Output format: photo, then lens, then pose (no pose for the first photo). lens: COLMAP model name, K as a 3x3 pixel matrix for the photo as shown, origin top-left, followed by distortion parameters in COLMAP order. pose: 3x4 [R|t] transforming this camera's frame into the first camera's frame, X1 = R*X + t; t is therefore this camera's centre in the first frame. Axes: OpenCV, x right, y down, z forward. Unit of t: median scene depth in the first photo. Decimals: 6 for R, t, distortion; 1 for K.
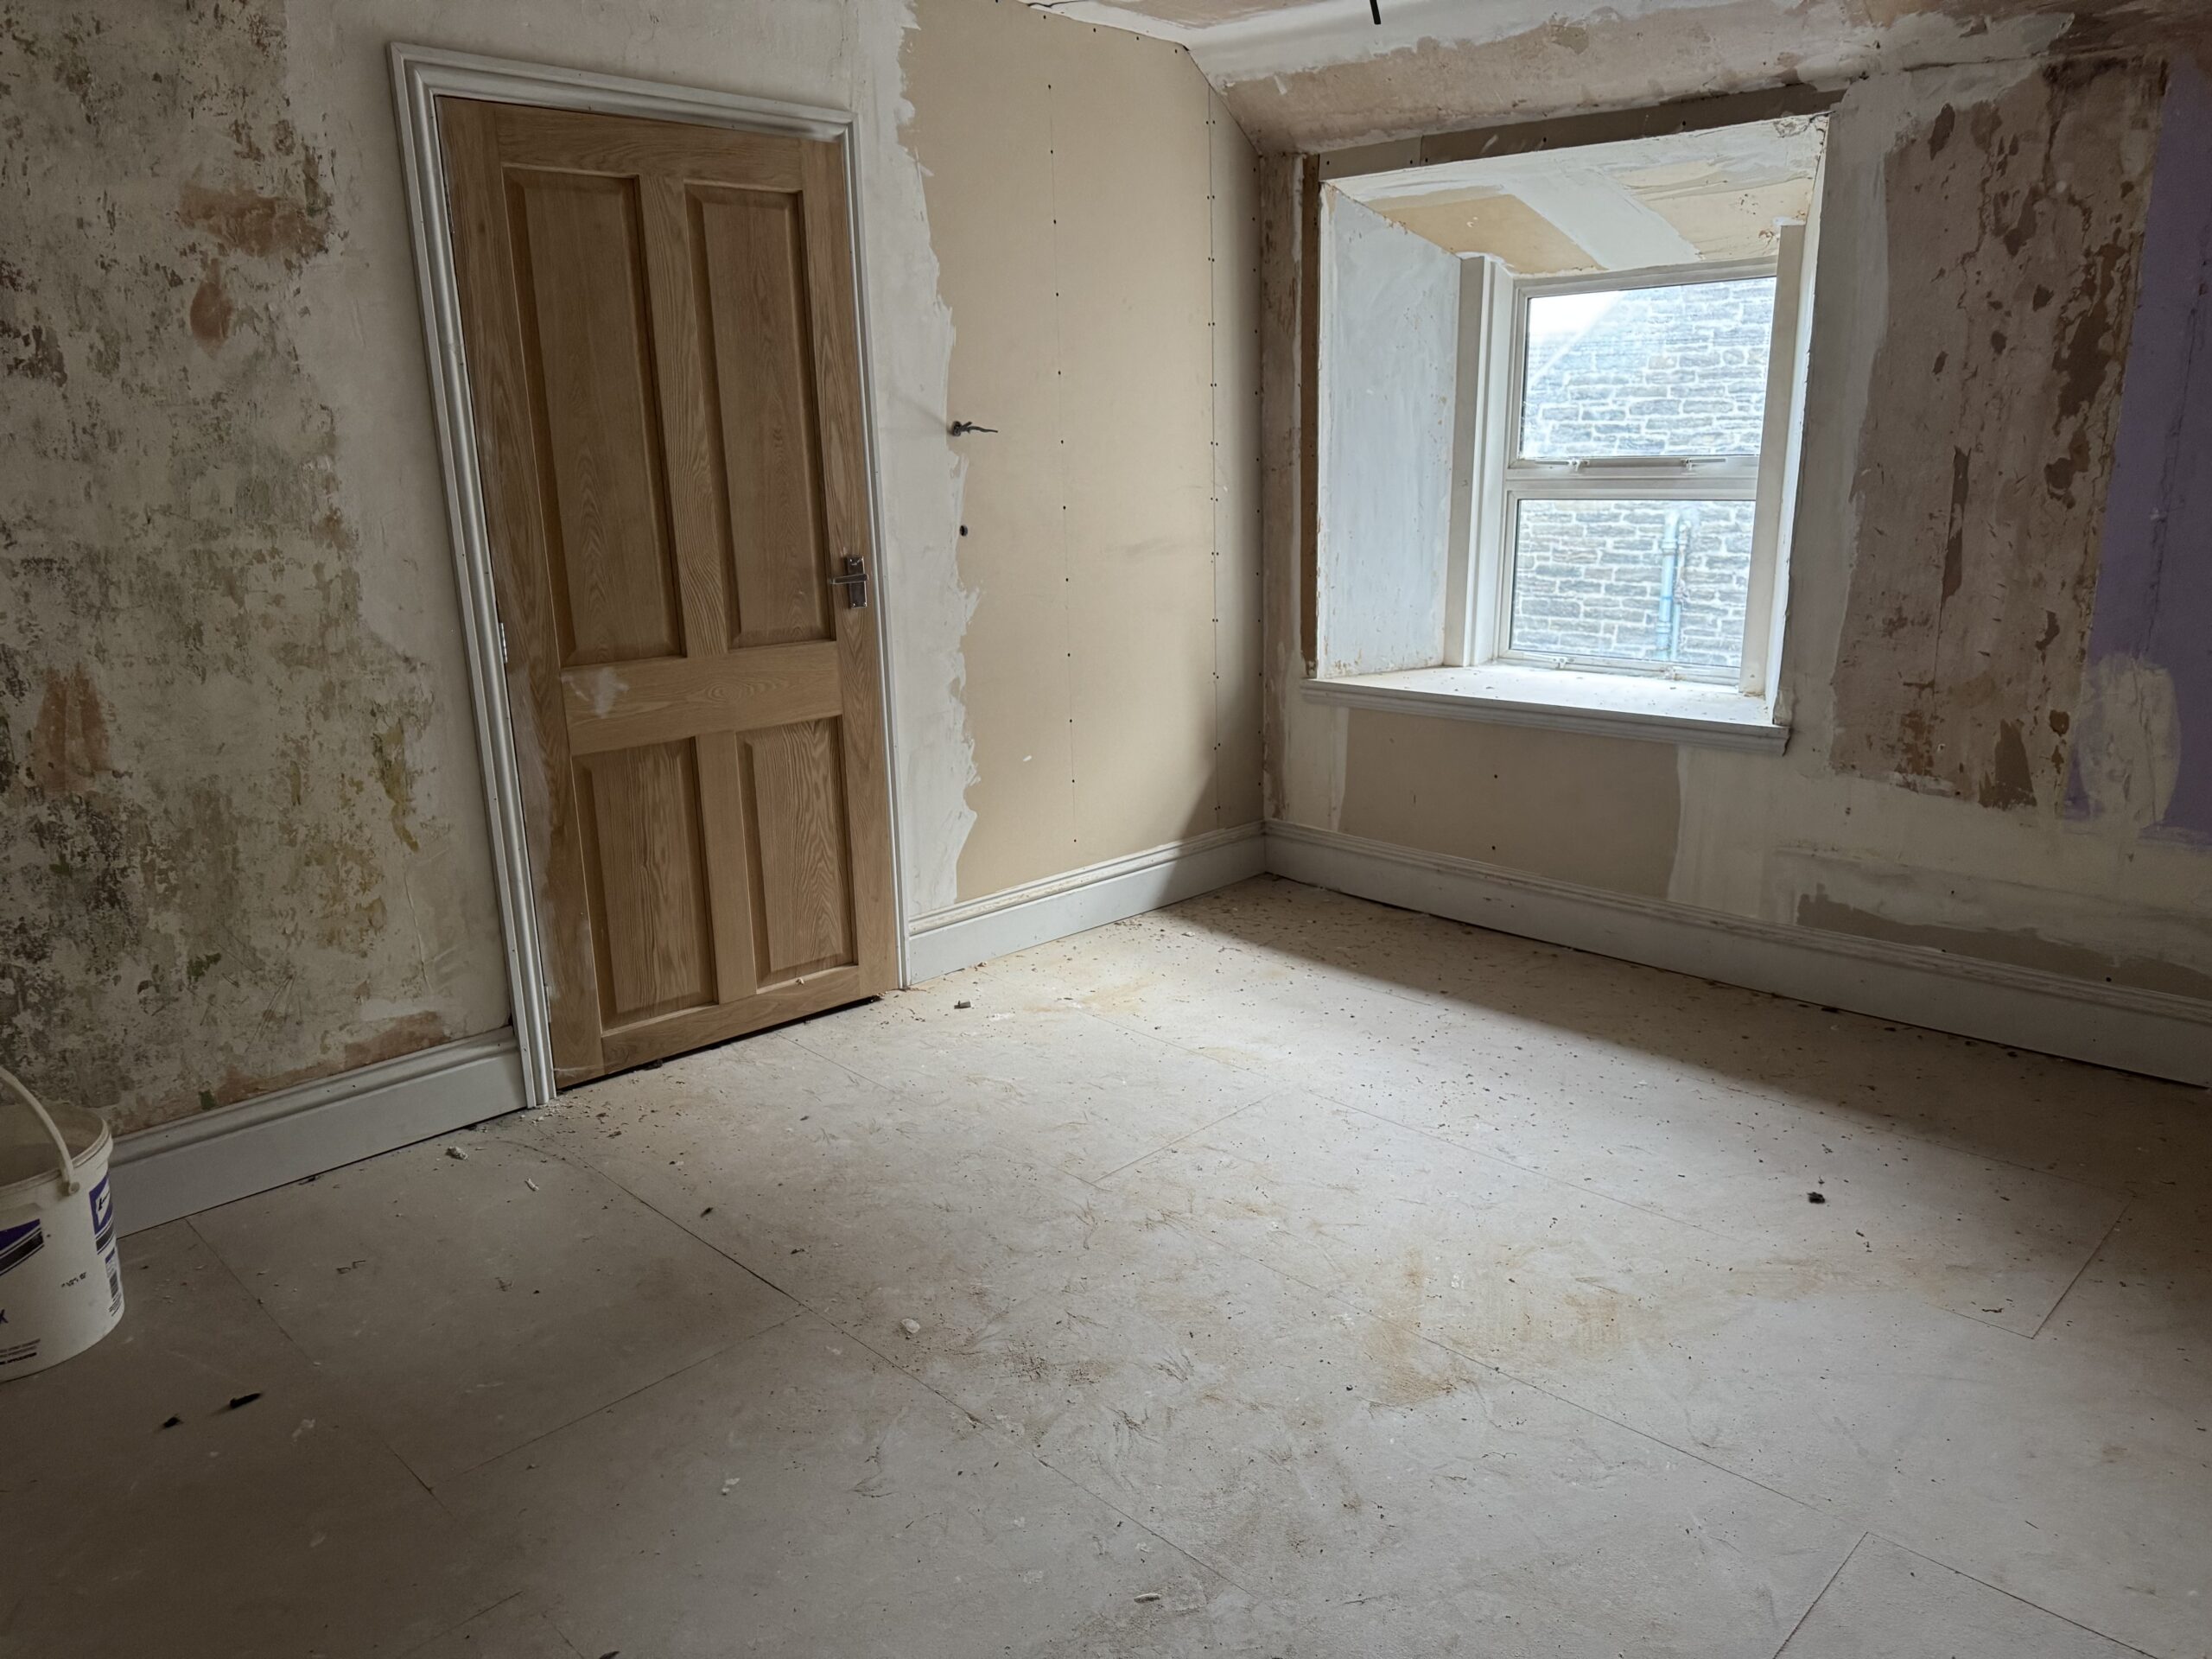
lens RADIAL K [[1593.7, 0, 1058.3], [0, 1593.7, 805.4], [0, 0, 1]] dist [0.149915, -0.145798]
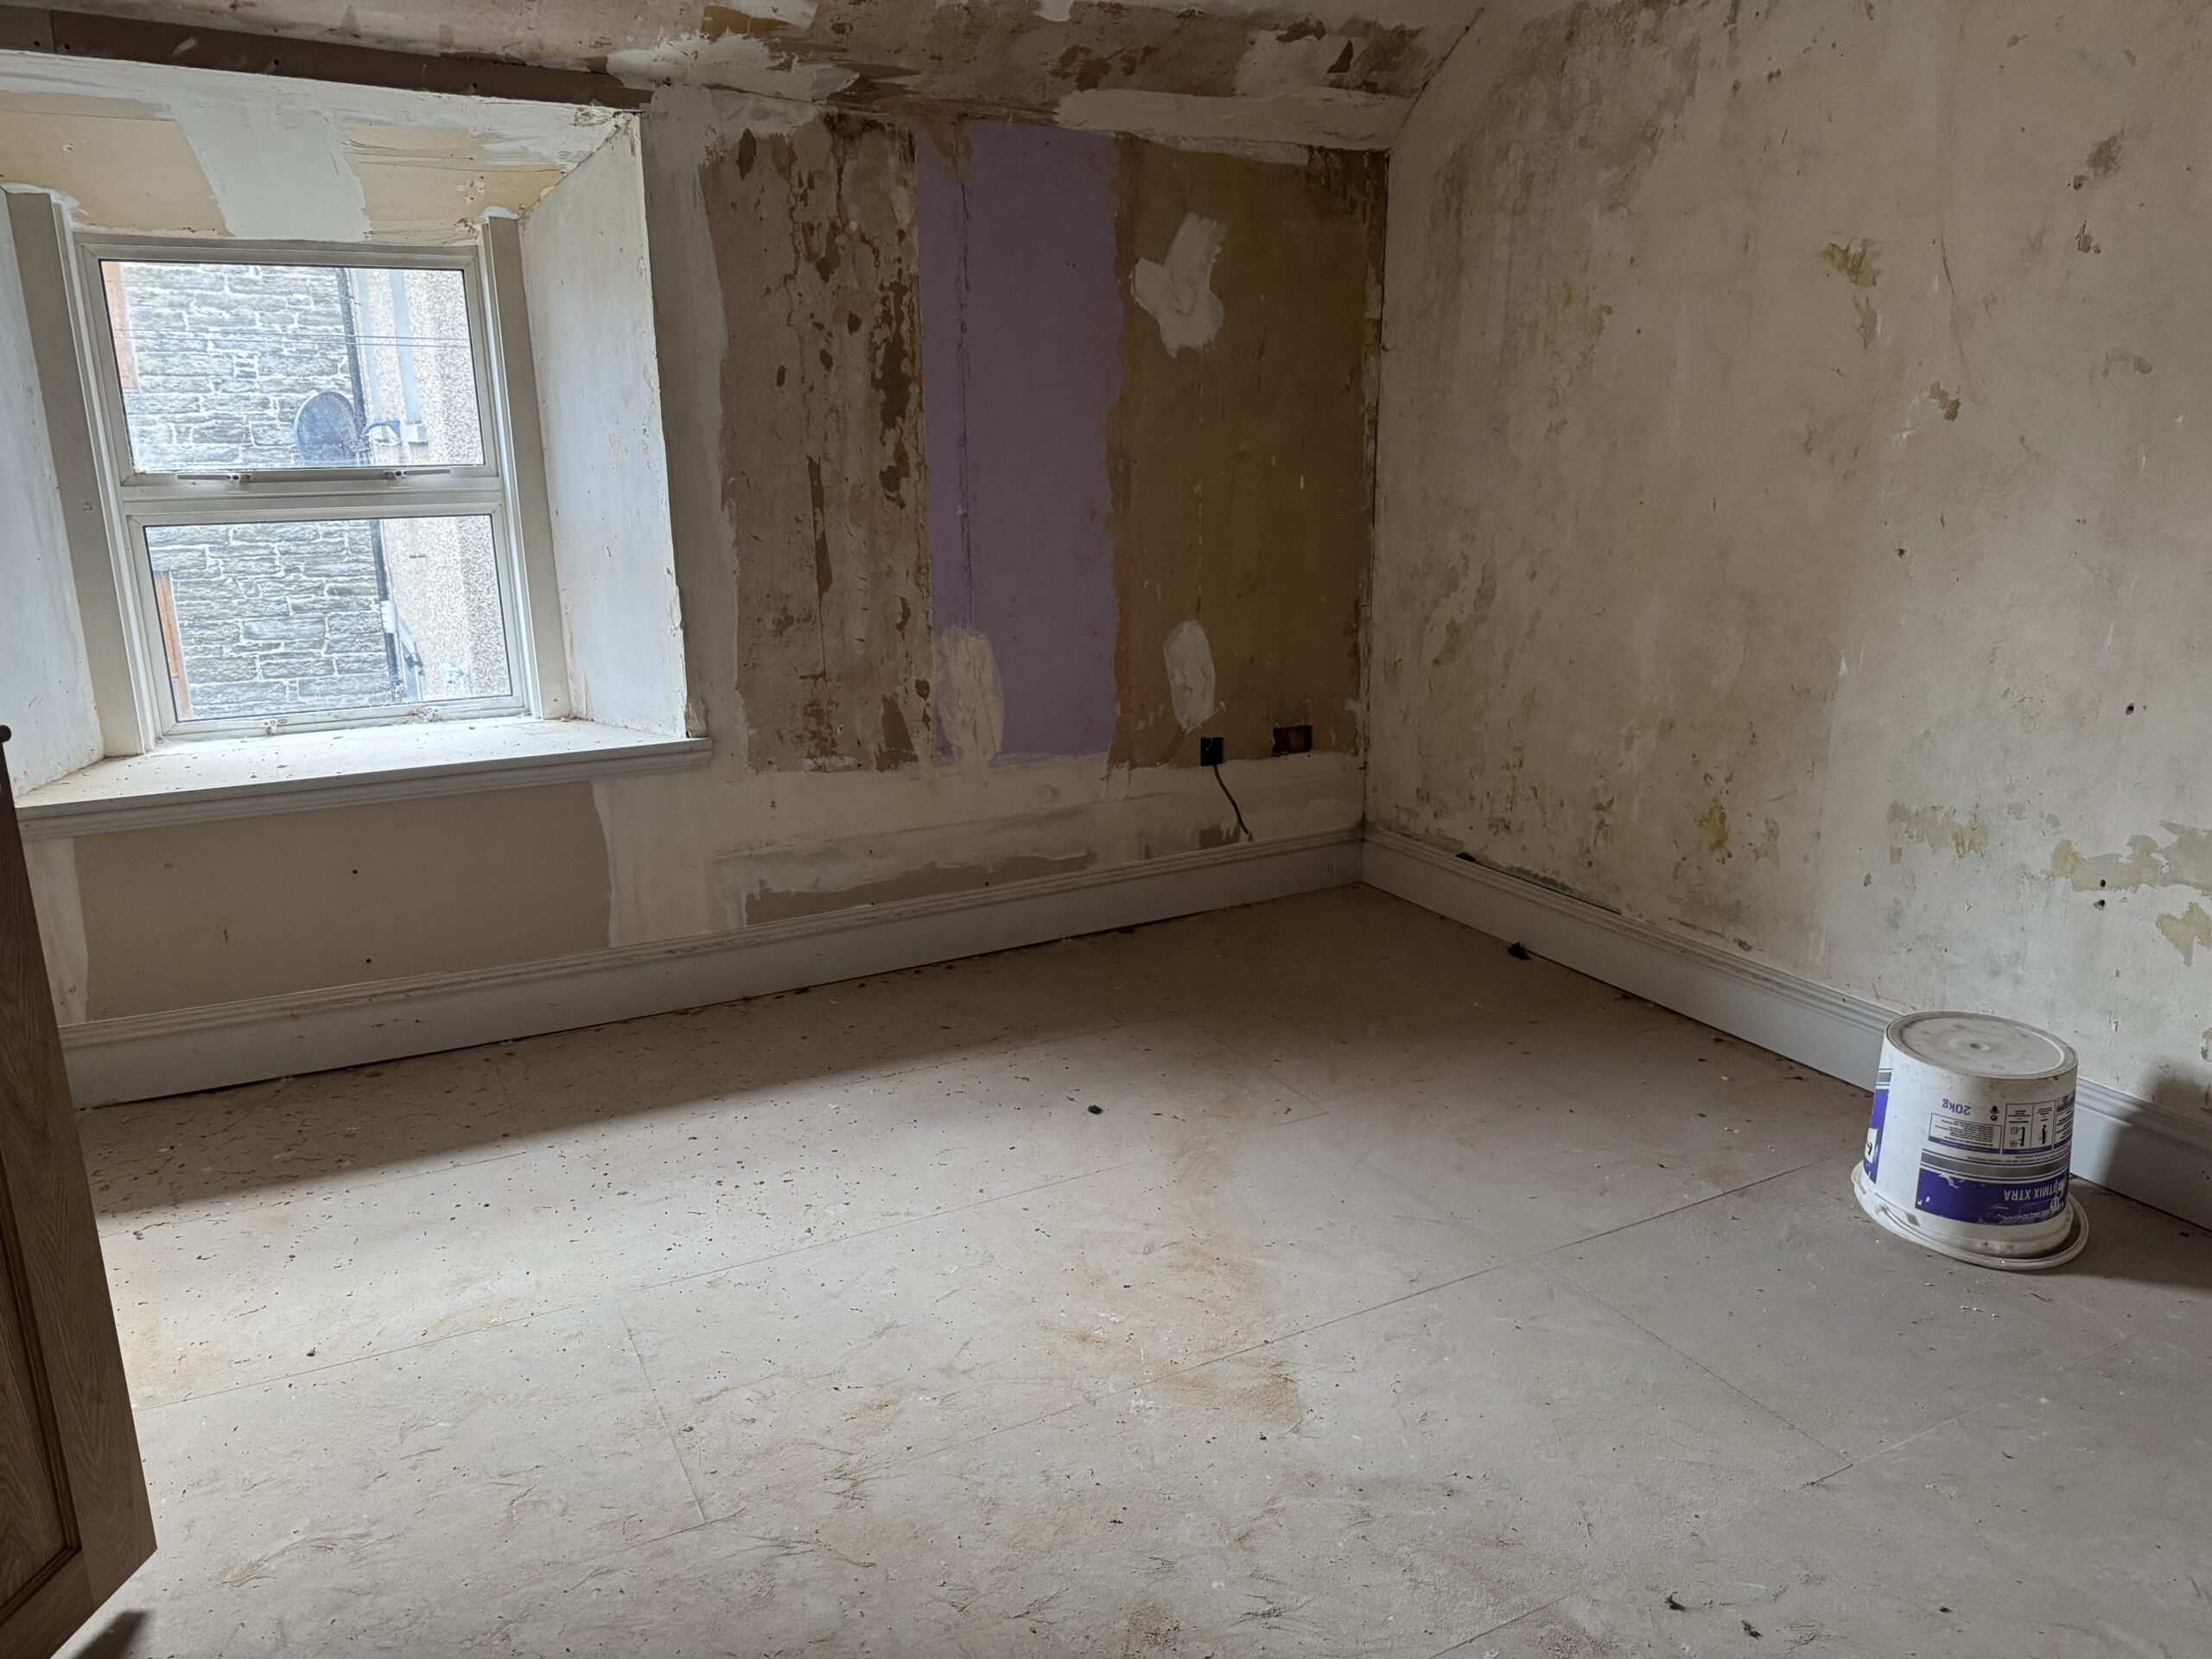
lens RADIAL K [[1605.1, 0, 1098.4], [0, 1605.1, 846.1], [0, 0, 1]] dist [0.063173, -0.075157]
pose [[0.291490, -0.234249, 0.927449, -0.474056], [0.219308, 0.960093, 0.173568, -0.118452], [-0.931095, 0.152804, 0.331230, 0.532157]]
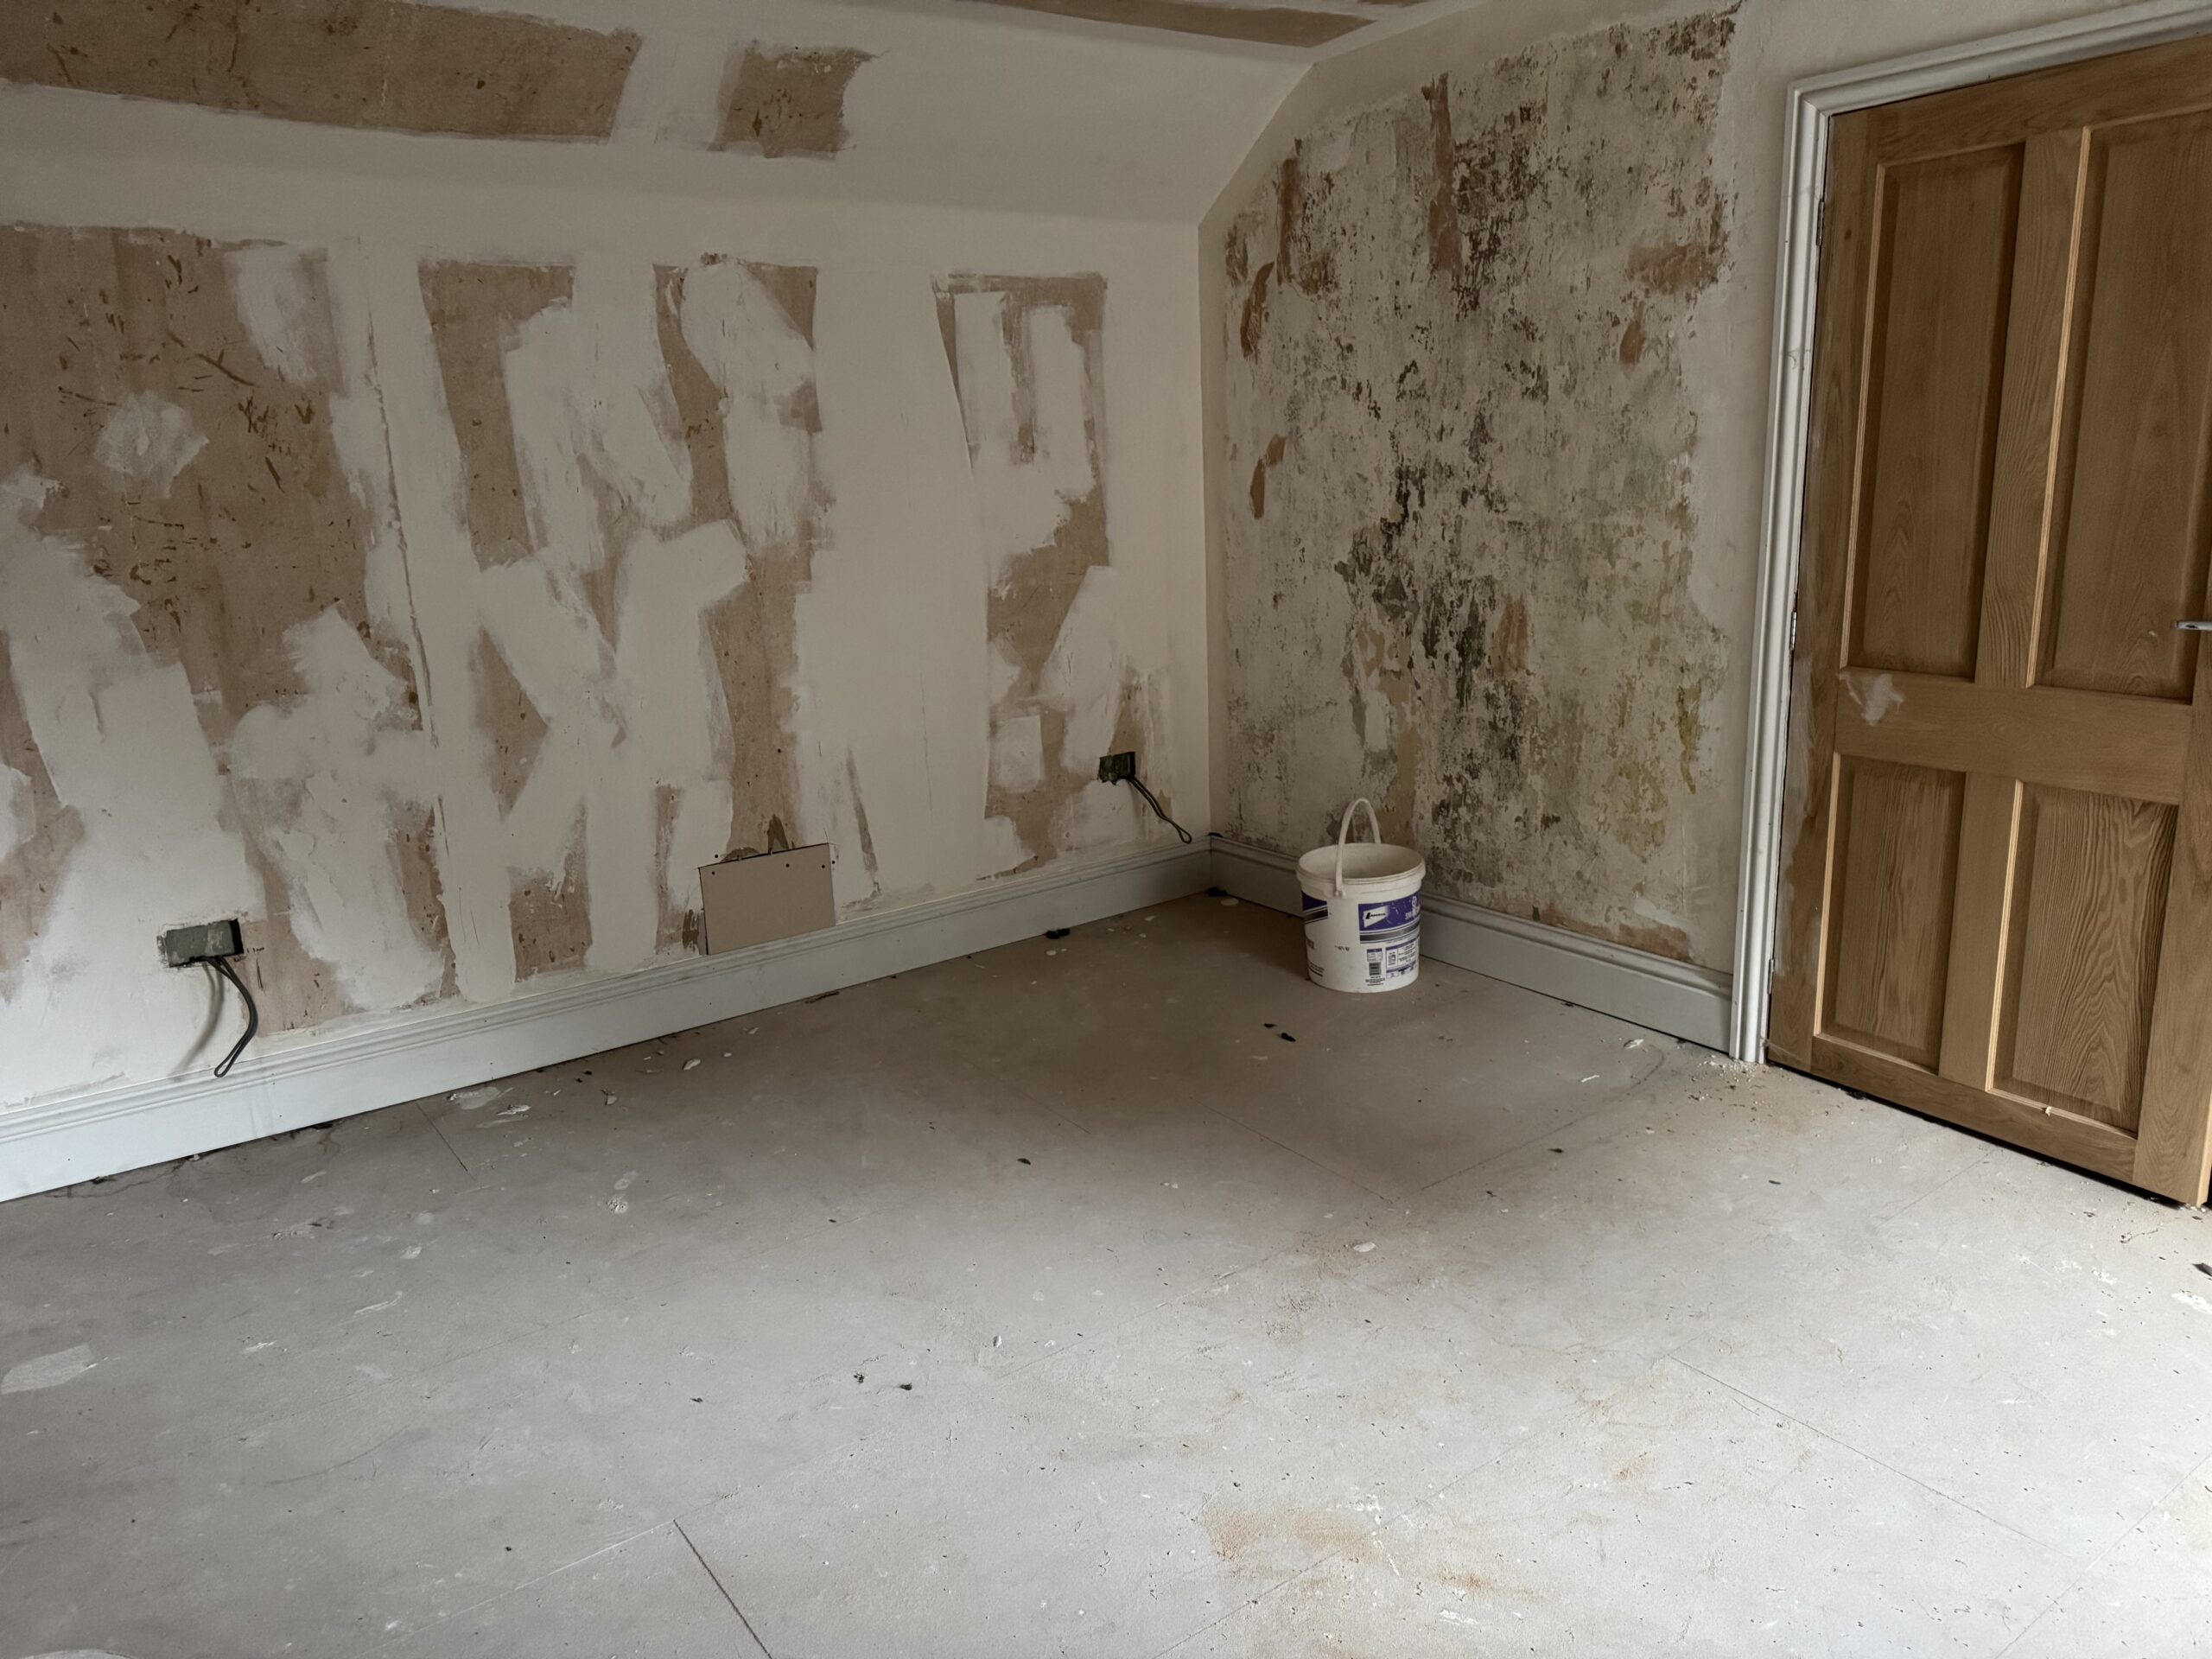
lens RADIAL K [[1605.1, 0, 1098.4], [0, 1605.1, 846.1], [0, 0, 1]] dist [0.063173, -0.075157]
pose [[-0.144078, 0.273693, -0.950964, 0.765550], [-0.184625, 0.936683, 0.297555, -0.199149], [0.972191, 0.218443, -0.084425, 0.679182]]
